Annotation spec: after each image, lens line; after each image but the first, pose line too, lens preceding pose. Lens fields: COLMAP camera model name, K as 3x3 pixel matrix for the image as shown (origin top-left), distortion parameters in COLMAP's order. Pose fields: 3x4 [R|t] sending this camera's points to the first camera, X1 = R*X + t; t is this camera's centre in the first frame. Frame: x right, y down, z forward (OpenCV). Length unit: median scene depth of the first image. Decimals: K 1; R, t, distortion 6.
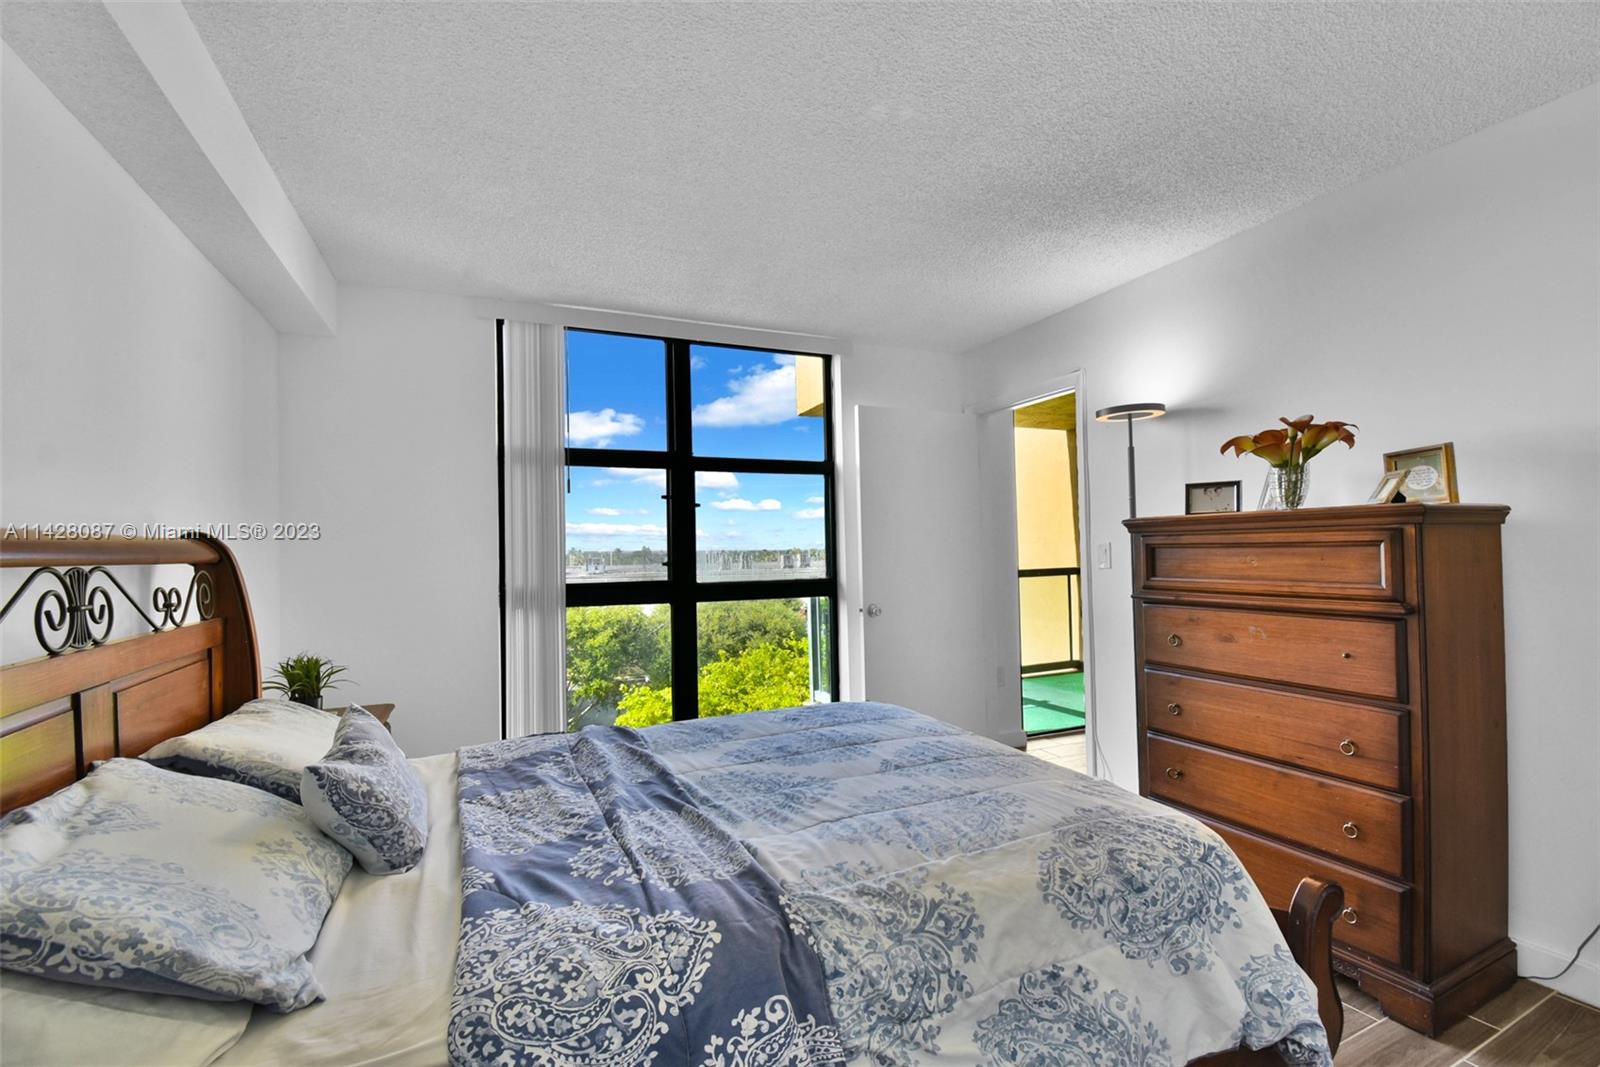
lens RADIAL K [[713.0, 0, 817.6], [0, 713.0, 538.6], [0, 0, 1]] dist [0.000770, -0.000014]
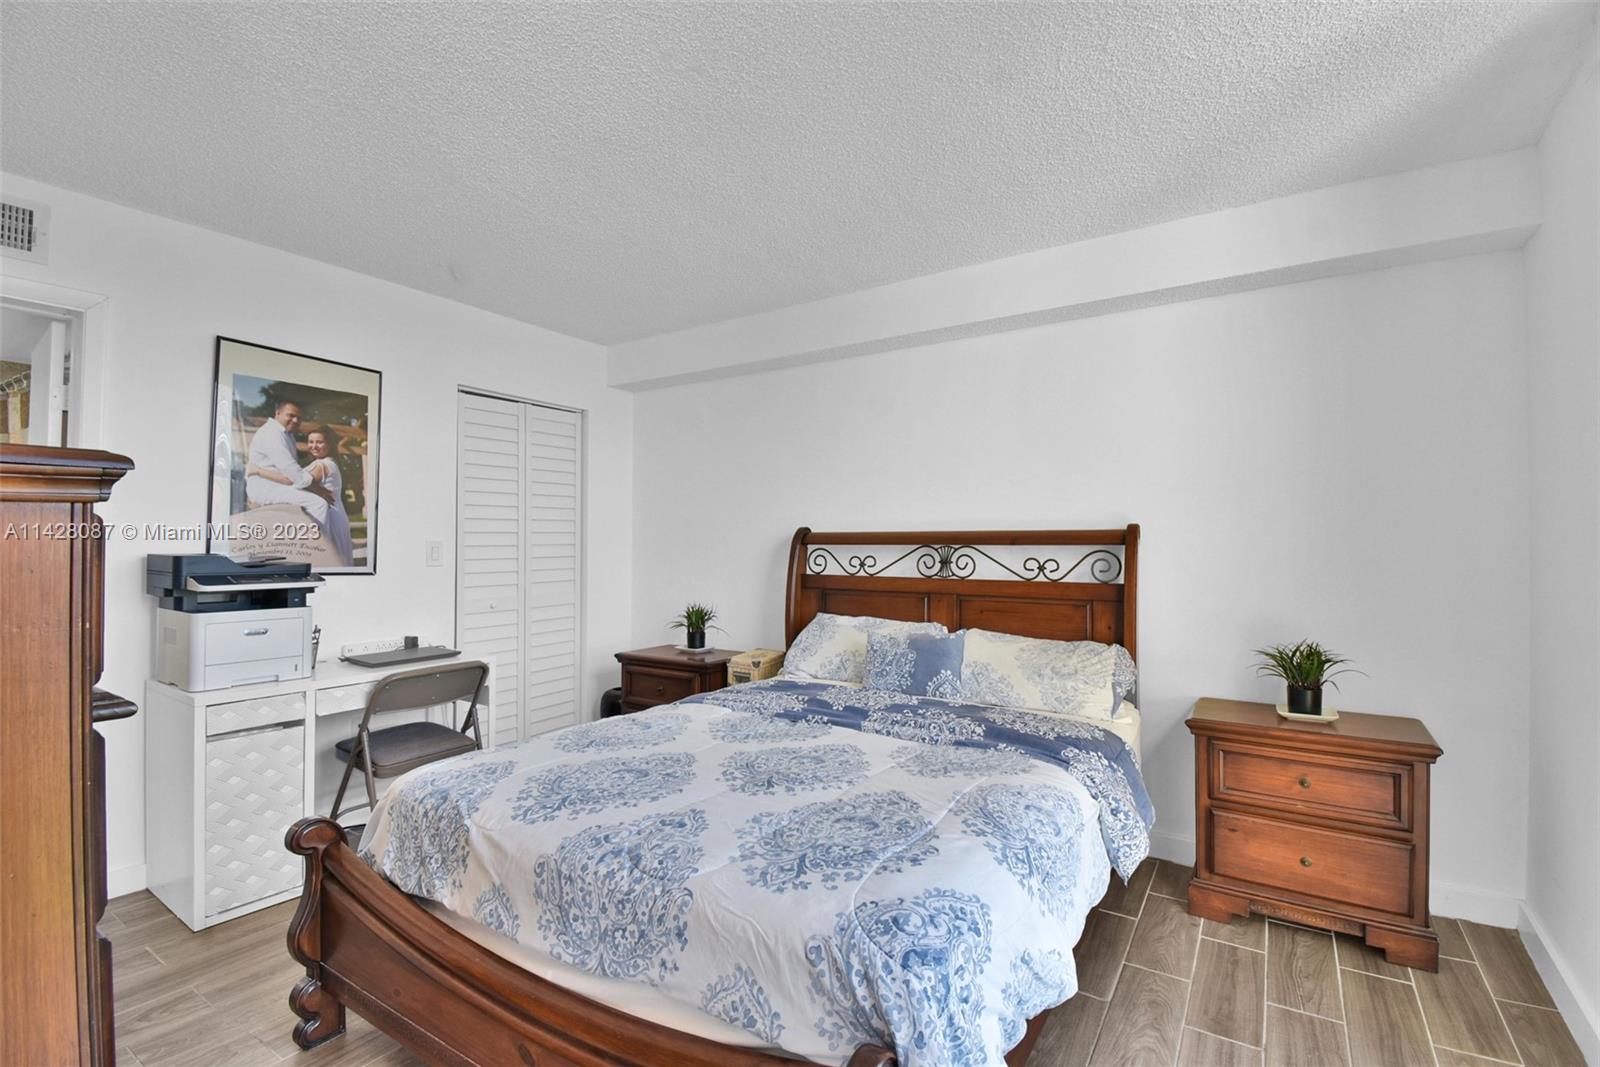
lens RADIAL K [[713.0, 0, 817.6], [0, 713.0, 538.6], [0, 0, 1]] dist [0.000770, -0.000014]
pose [[-0.848324, 0.015287, -0.529257, 0.496031], [0.025303, 0.999612, -0.011685, 0.022261], [0.528872, -0.023304, -0.848381, 2.051685]]
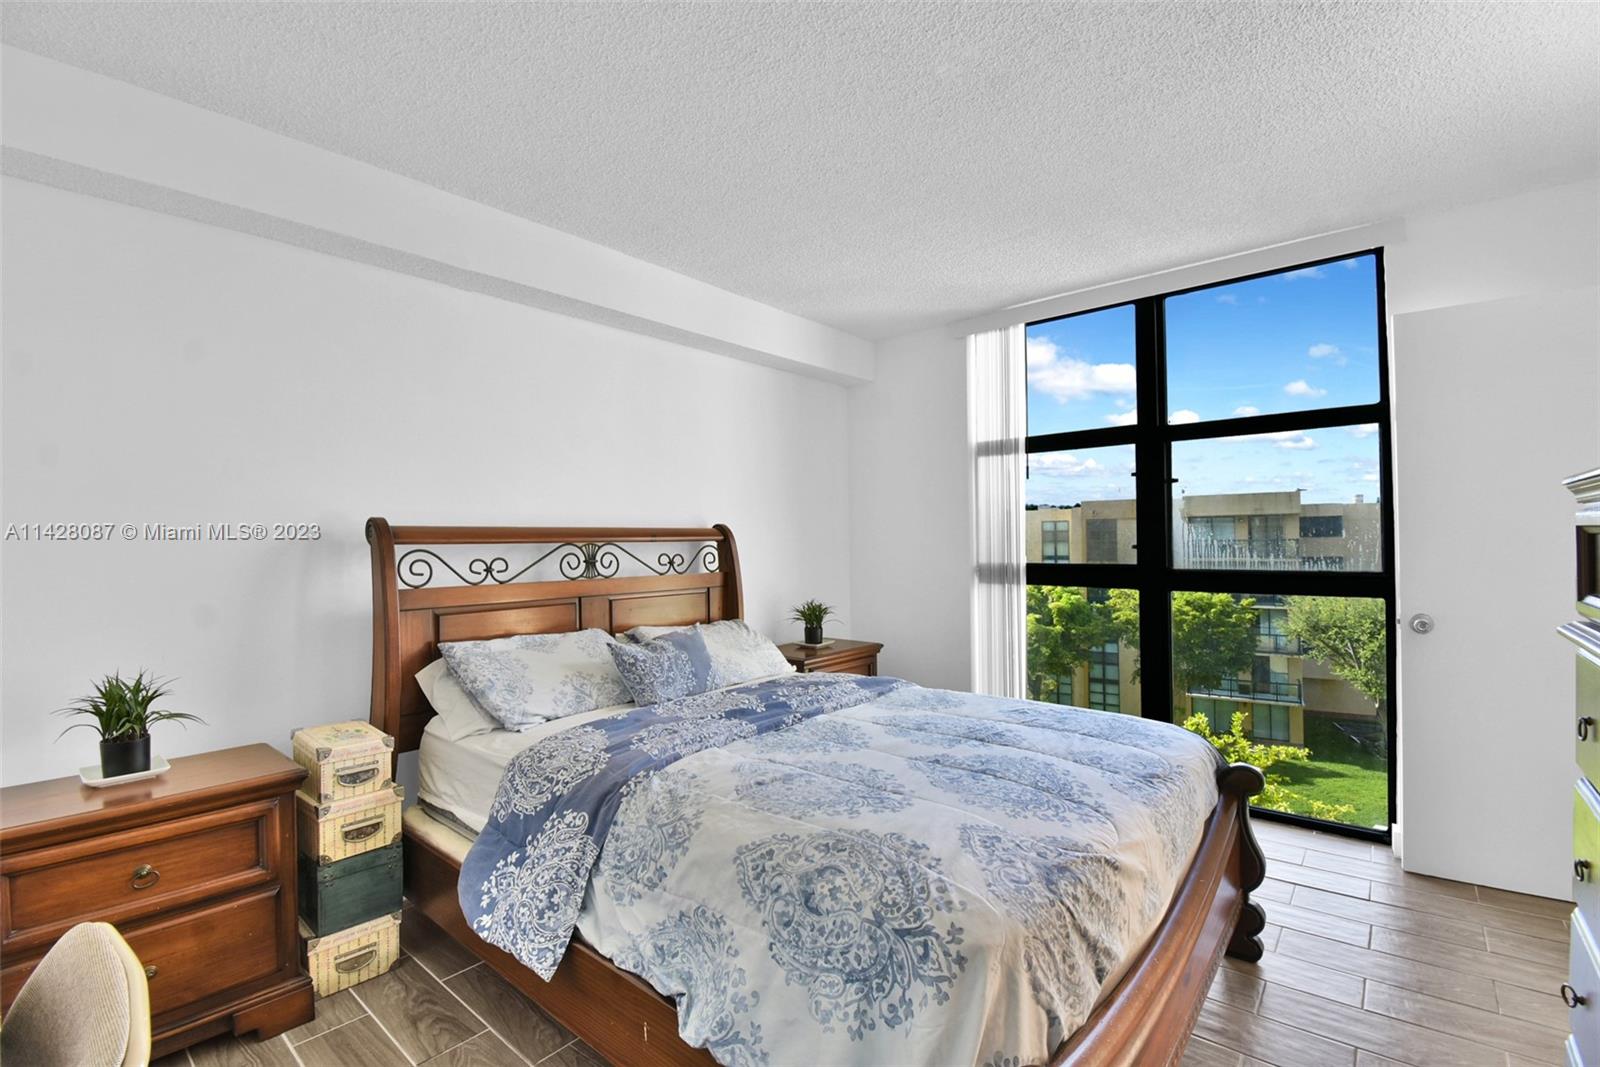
lens RADIAL K [[714.2, 0, 798.9], [0, 714.2, 535.4], [0, 0, 1]] dist [0.027531, -0.000001]
pose [[0.420008, 0.006740, -0.907495, 0.956755], [0.020777, 0.999639, 0.017040, -0.008424], [0.907283, -0.026012, 0.419716, 0.447061]]
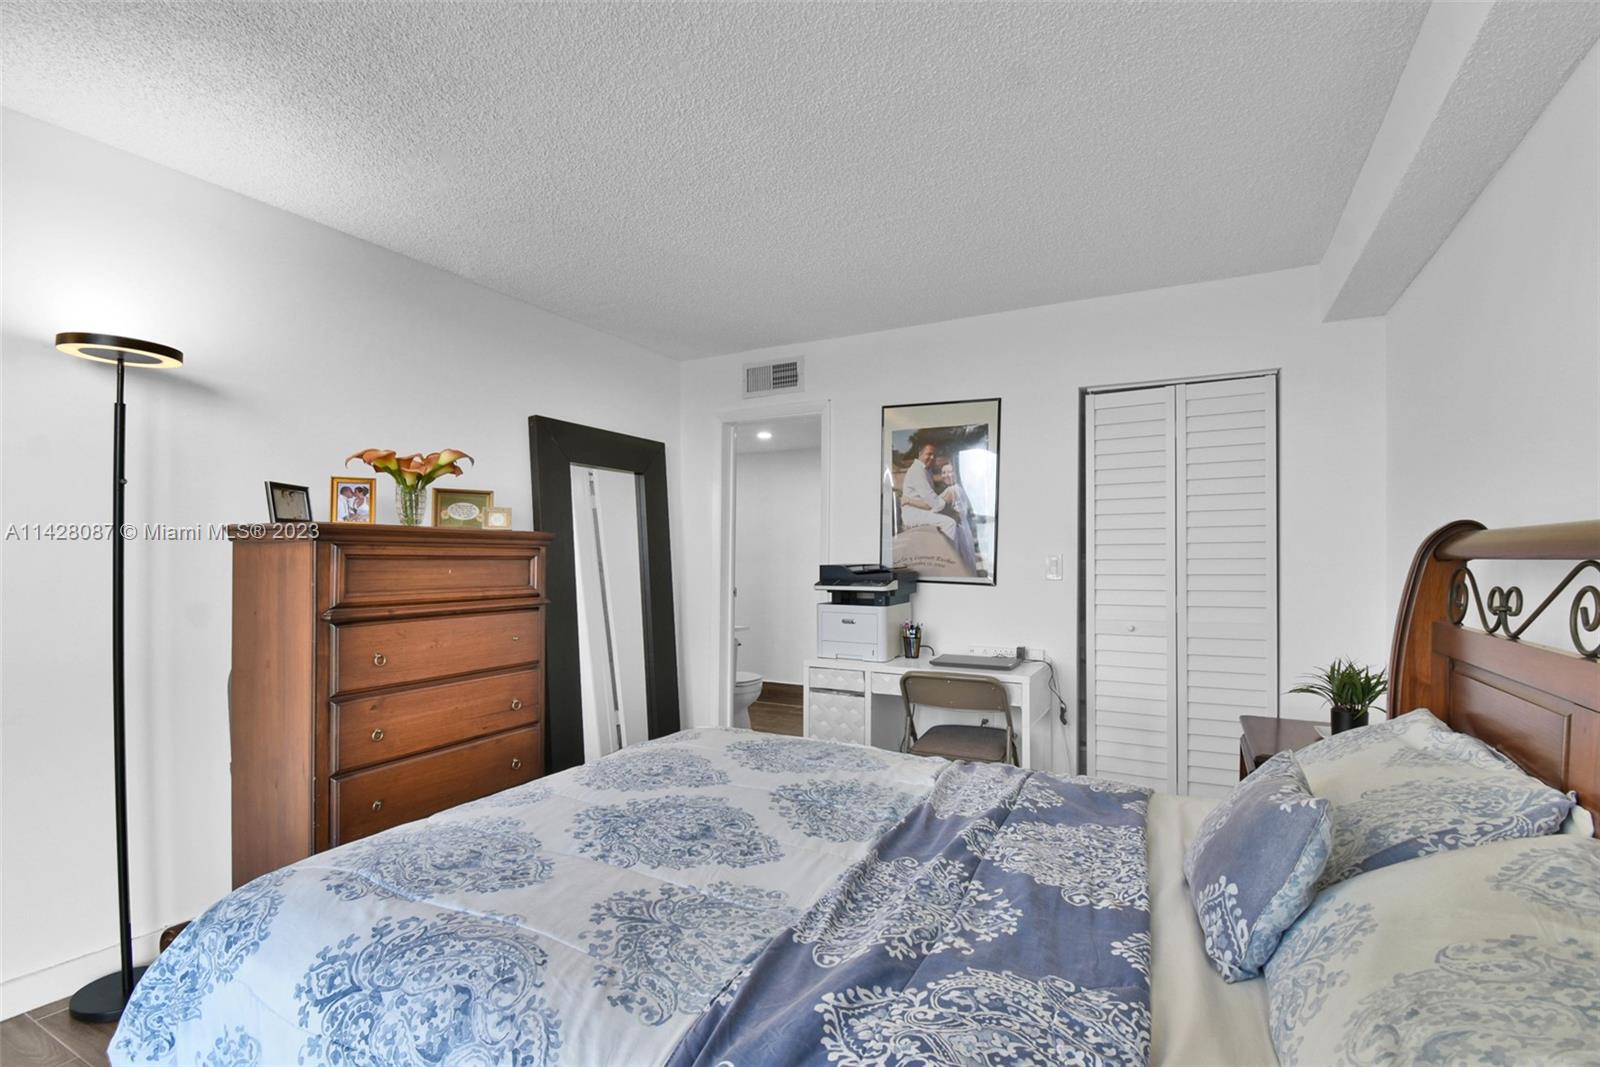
lens RADIAL K [[723.9, 0, 804.4], [0, 723.9, 547.8], [0, 0, 1]] dist [-0.000808, -0.024666]
pose [[-0.619607, 0.025932, 0.784484, -0.786056], [-0.007407, 0.999216, -0.038881, 0.041535], [-0.784877, -0.029902, -0.618930, 1.567164]]
